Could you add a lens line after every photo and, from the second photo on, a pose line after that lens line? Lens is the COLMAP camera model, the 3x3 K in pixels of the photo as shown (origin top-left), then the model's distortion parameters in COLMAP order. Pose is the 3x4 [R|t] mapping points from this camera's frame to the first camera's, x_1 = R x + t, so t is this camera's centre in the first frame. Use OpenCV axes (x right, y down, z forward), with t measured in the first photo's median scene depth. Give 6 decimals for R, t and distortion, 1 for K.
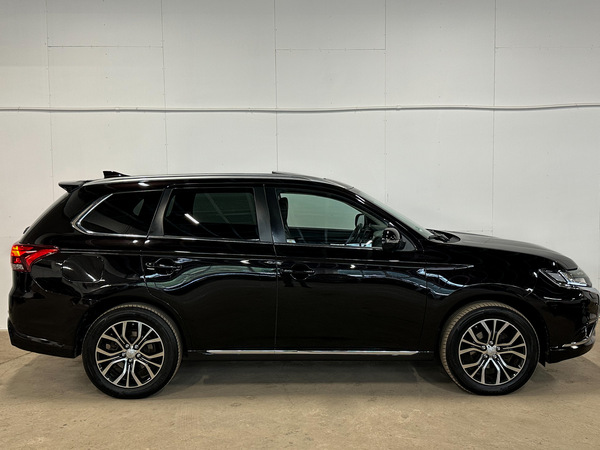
lens RADIAL K [[647.1, 0, 299.6], [0, 647.1, 222.6], [0, 0, 1]] dist [0.683287, 0.008947]
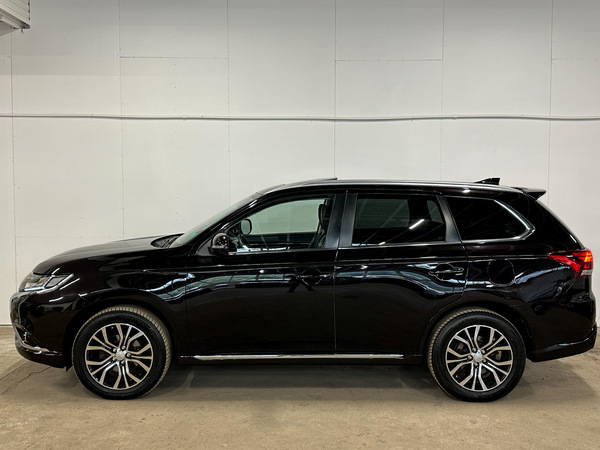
lens RADIAL K [[629.5, 0, 300.0], [0, 629.5, 225.0], [0, 0, 1]] dist [0.667575, -0.010662]
pose [[0.998725, 0.013040, 0.048773, -0.155131], [-0.012831, 0.999907, -0.004596, 0.000713], [-0.048829, 0.003965, 0.998799, 0.005599]]
